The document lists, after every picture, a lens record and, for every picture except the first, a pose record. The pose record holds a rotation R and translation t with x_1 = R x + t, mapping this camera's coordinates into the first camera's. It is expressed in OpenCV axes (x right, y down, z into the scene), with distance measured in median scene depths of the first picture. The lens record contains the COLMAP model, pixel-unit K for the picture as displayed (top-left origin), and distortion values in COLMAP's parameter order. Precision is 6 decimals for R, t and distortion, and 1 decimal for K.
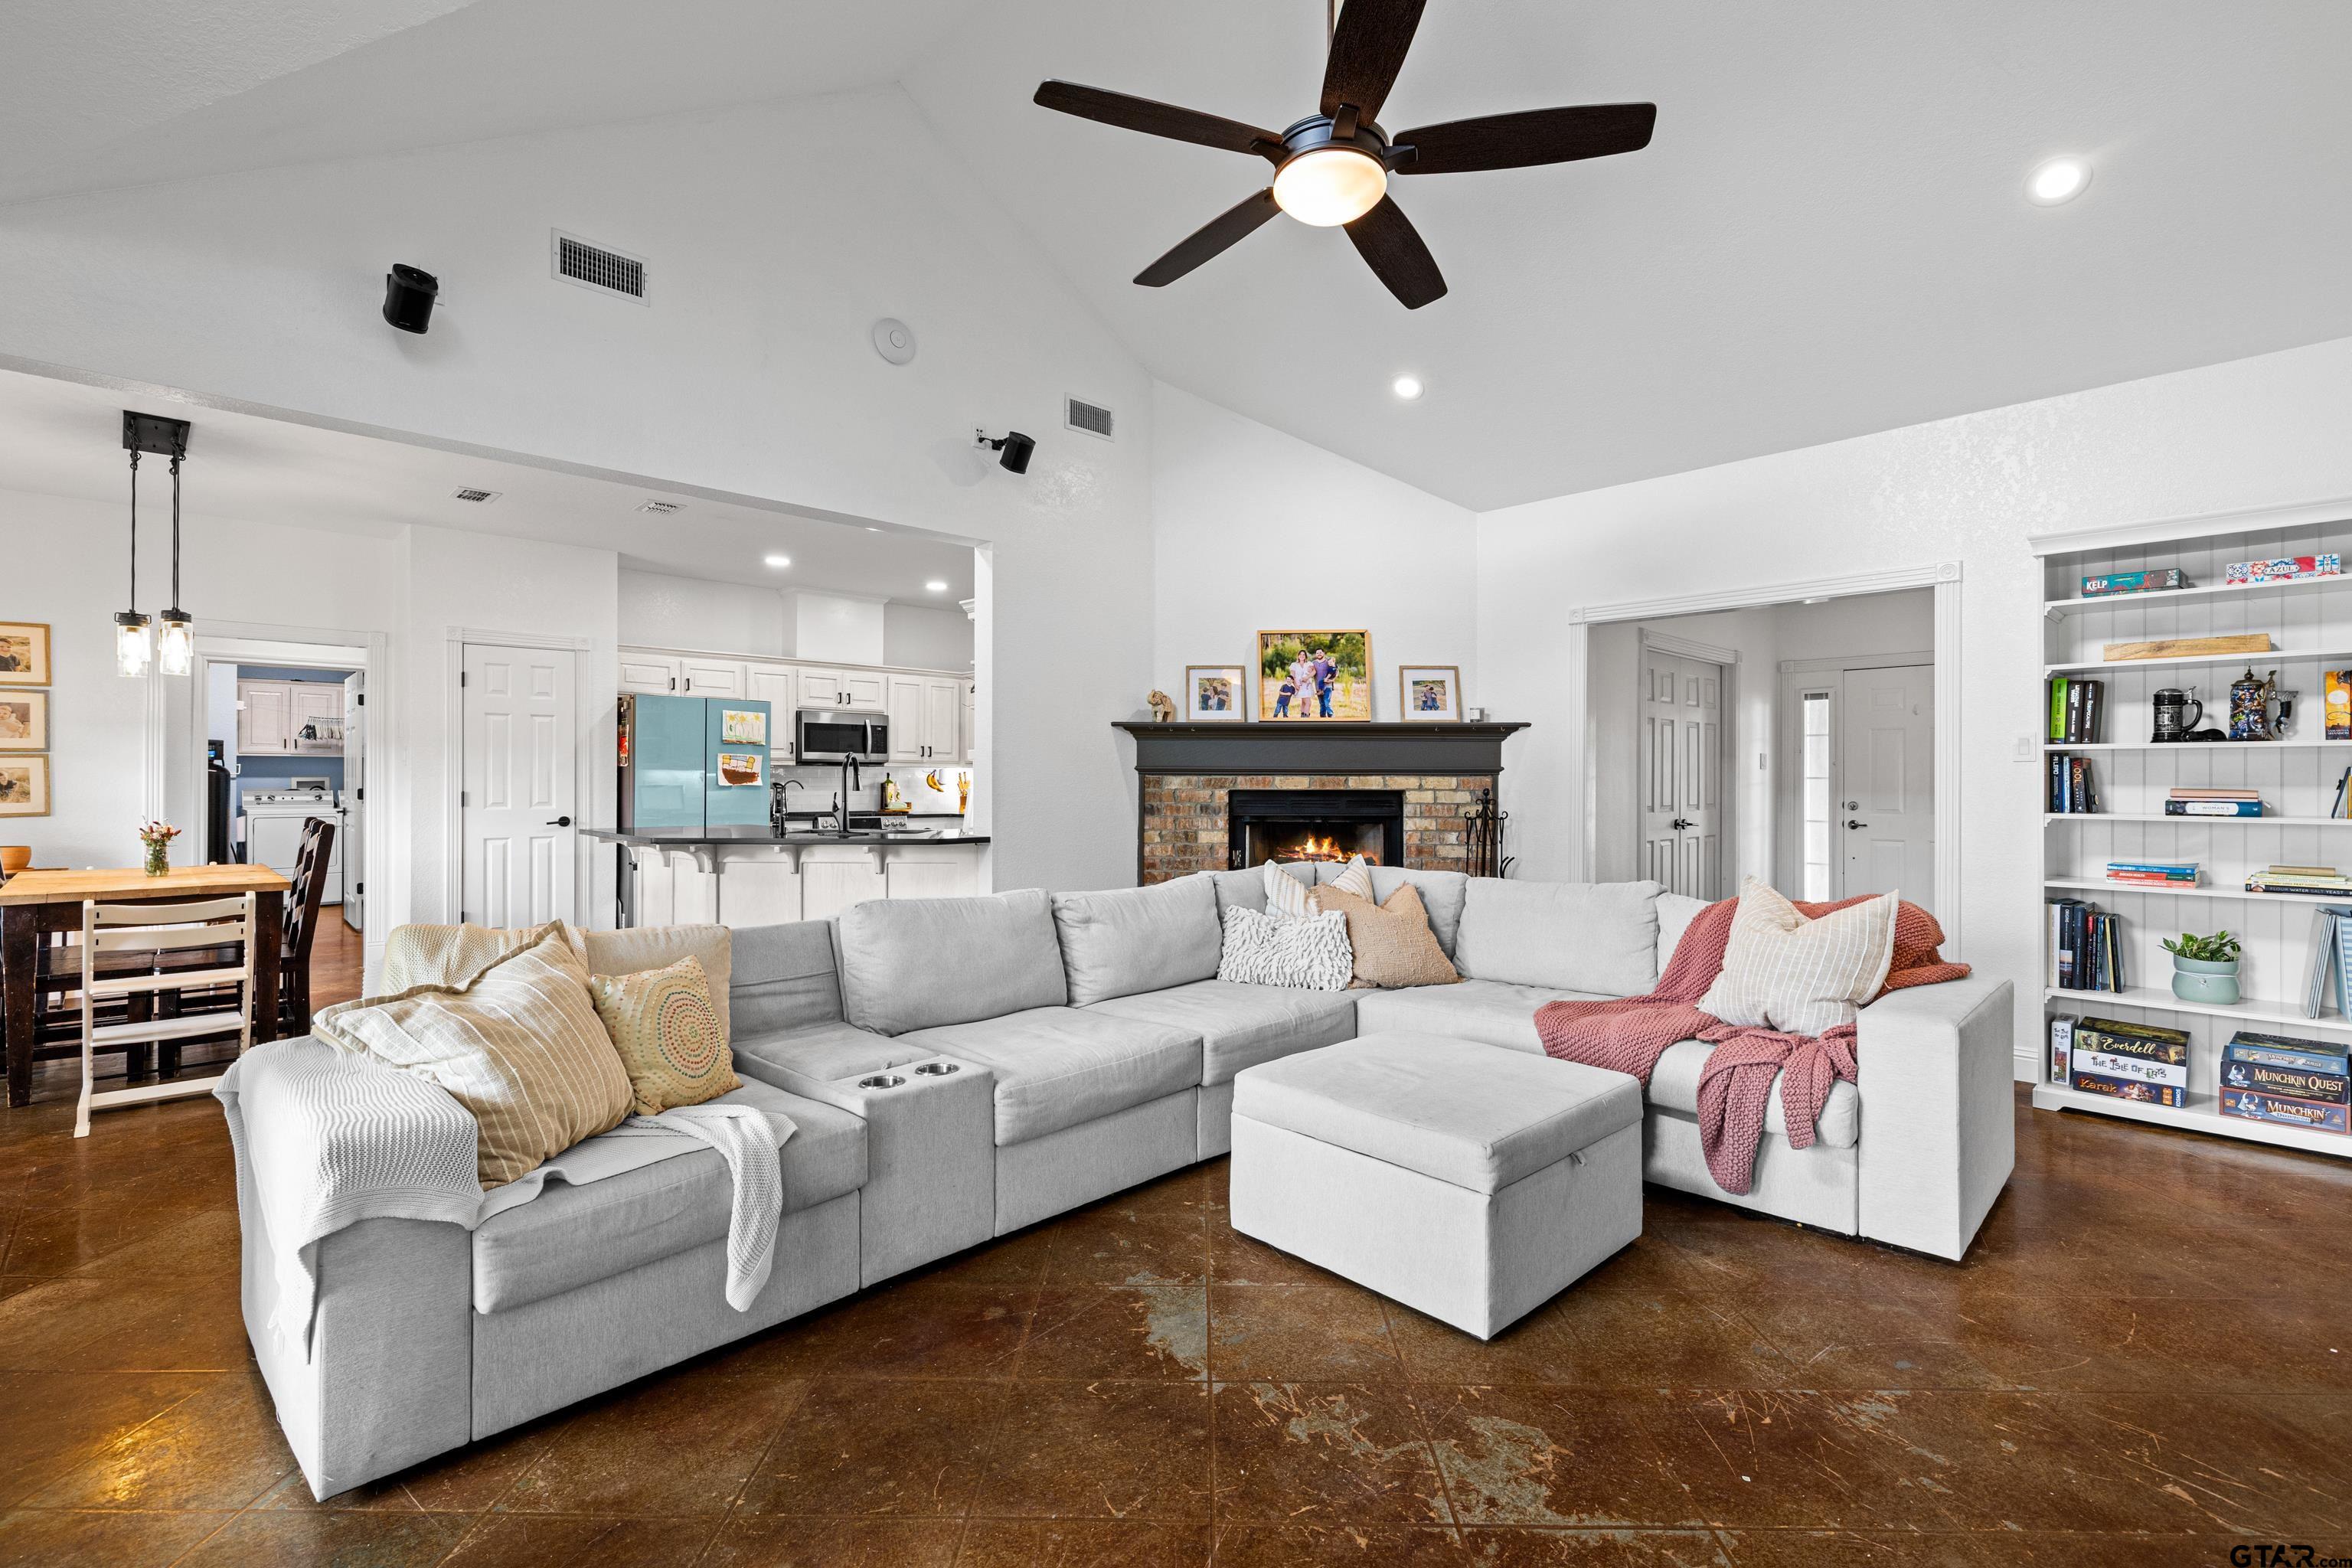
lens RADIAL K [[1060.6, 0, 1176.0], [0, 1060.6, 784.0], [0, 0, 1]] dist [0.002294, -0.000300]
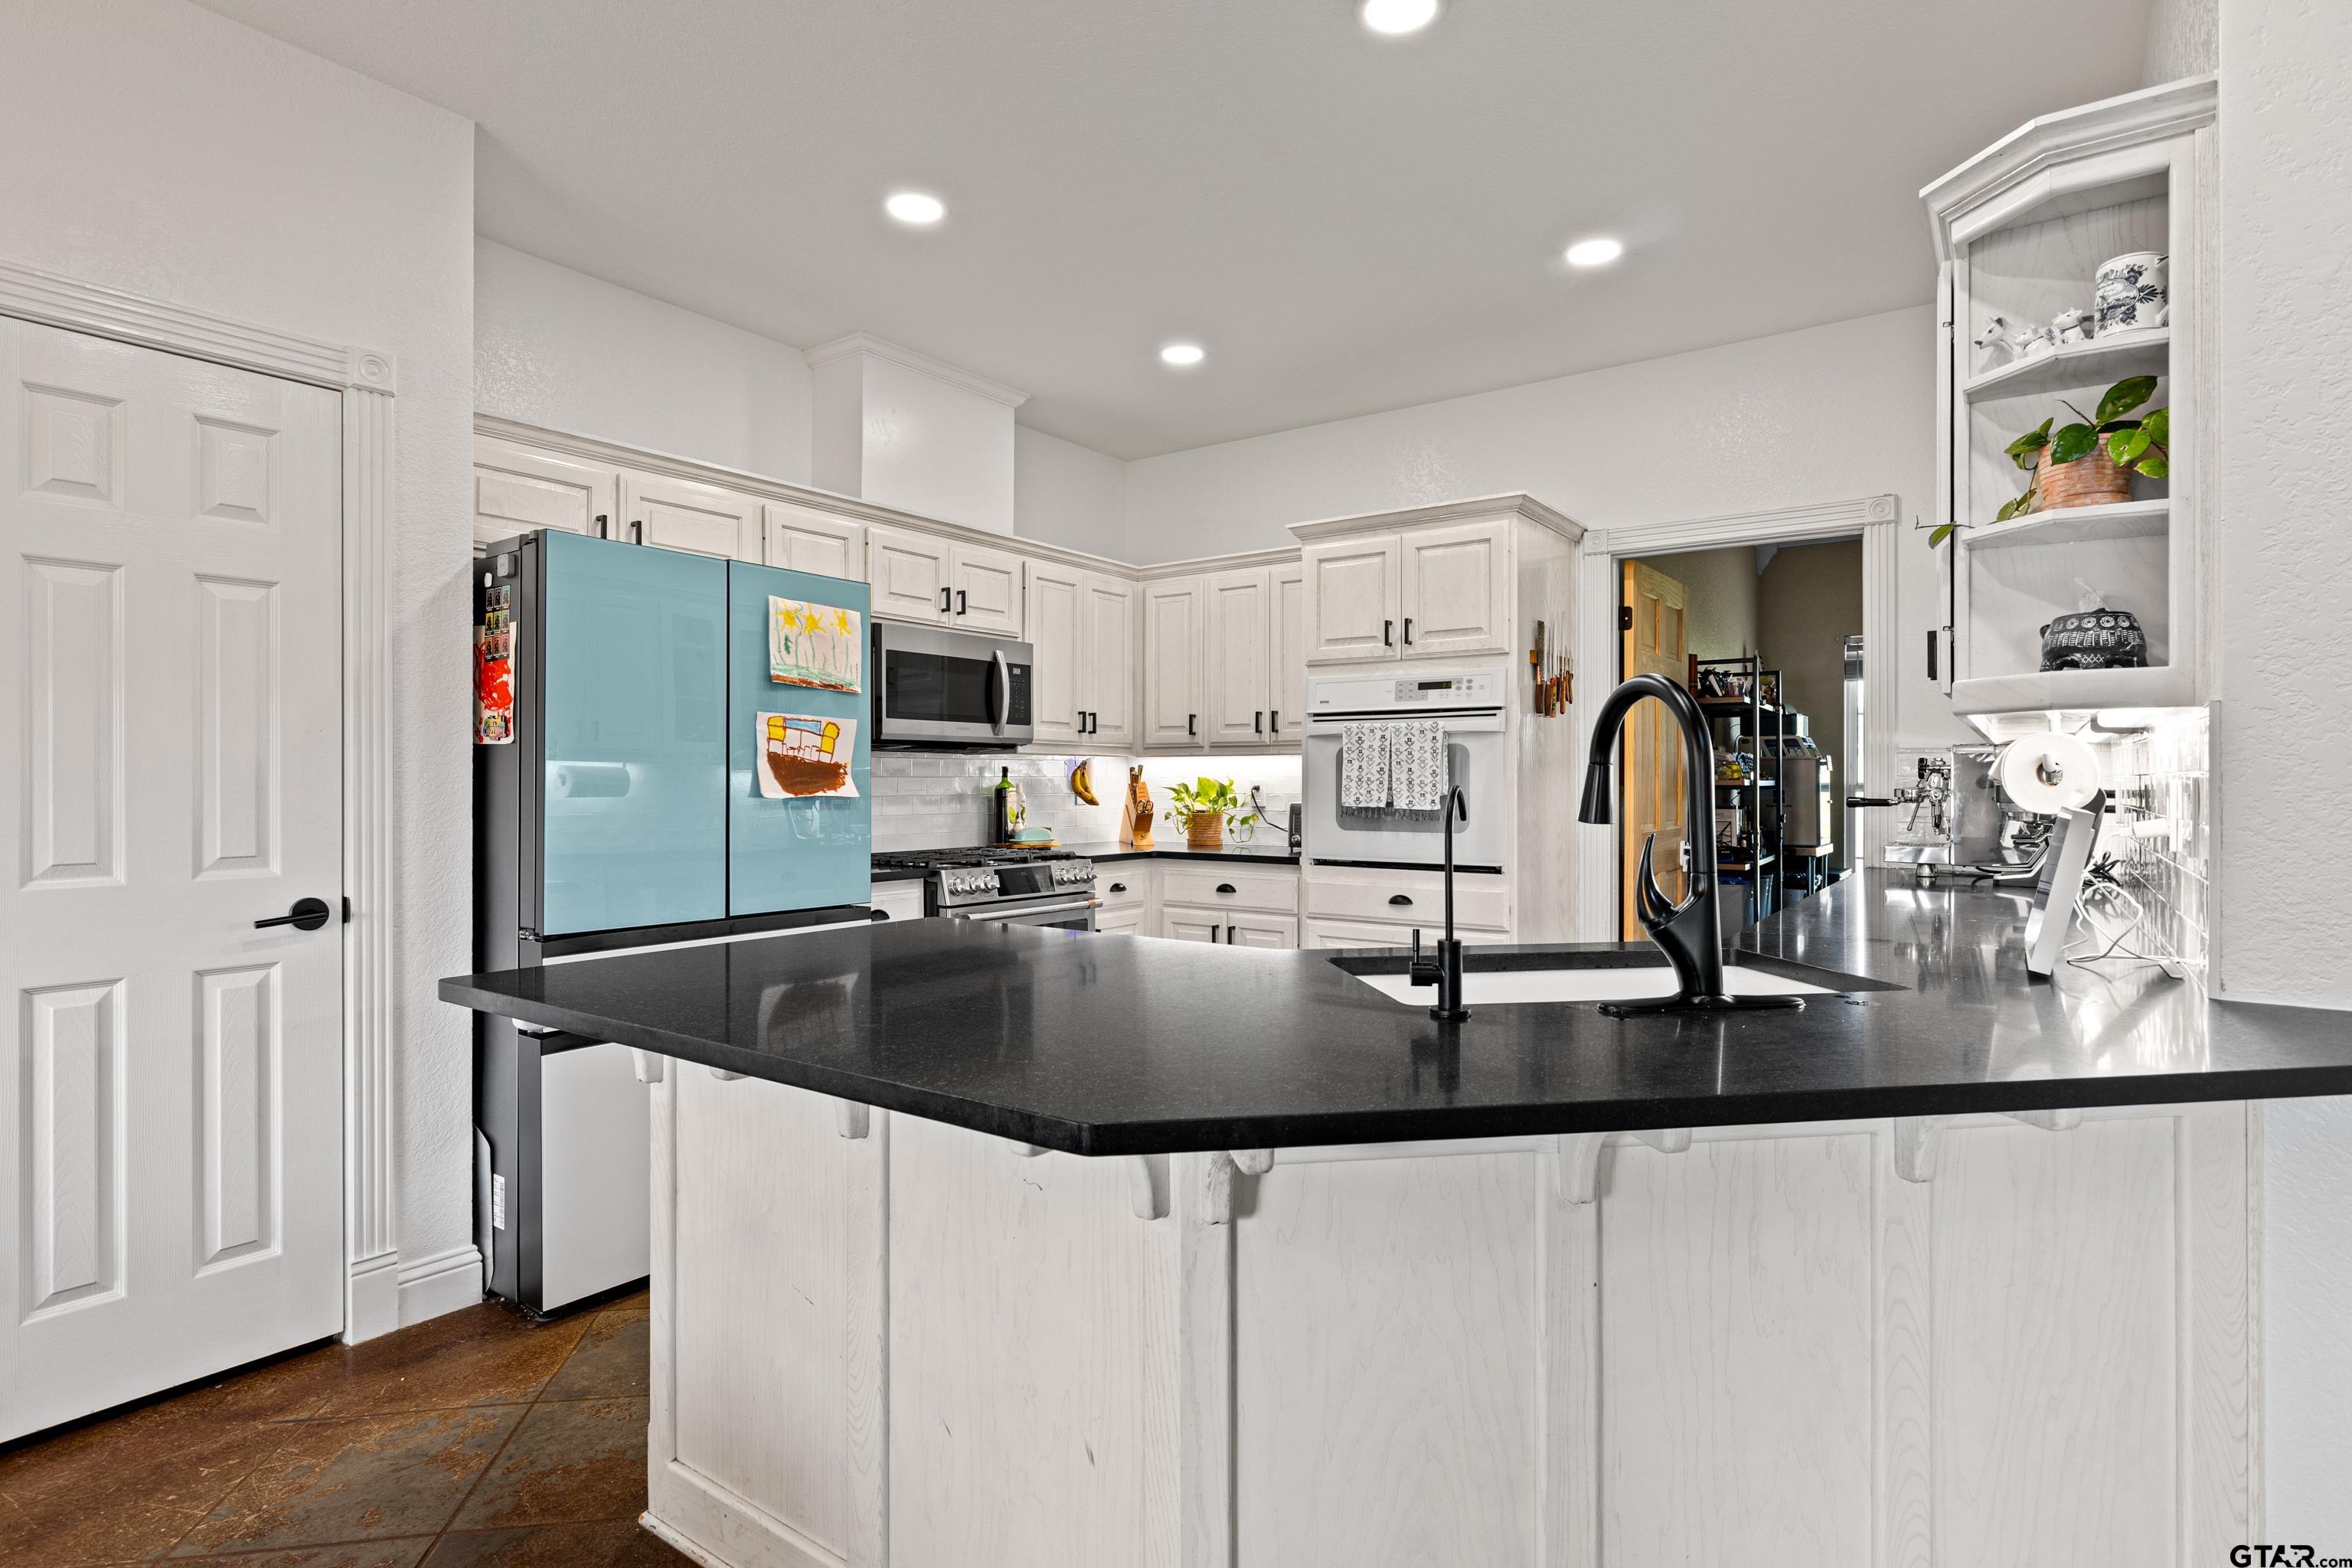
lens RADIAL K [[1192.9, 0, 1176.0], [0, 1192.9, 784.0], [0, 0, 1]] dist [-0.003209, -0.000536]
pose [[0.985480, -0.004271, 0.169739, -0.329510], [0.004415, 0.999990, -0.000474, -0.002714], [-0.169736, 0.001216, 0.985489, 0.521223]]
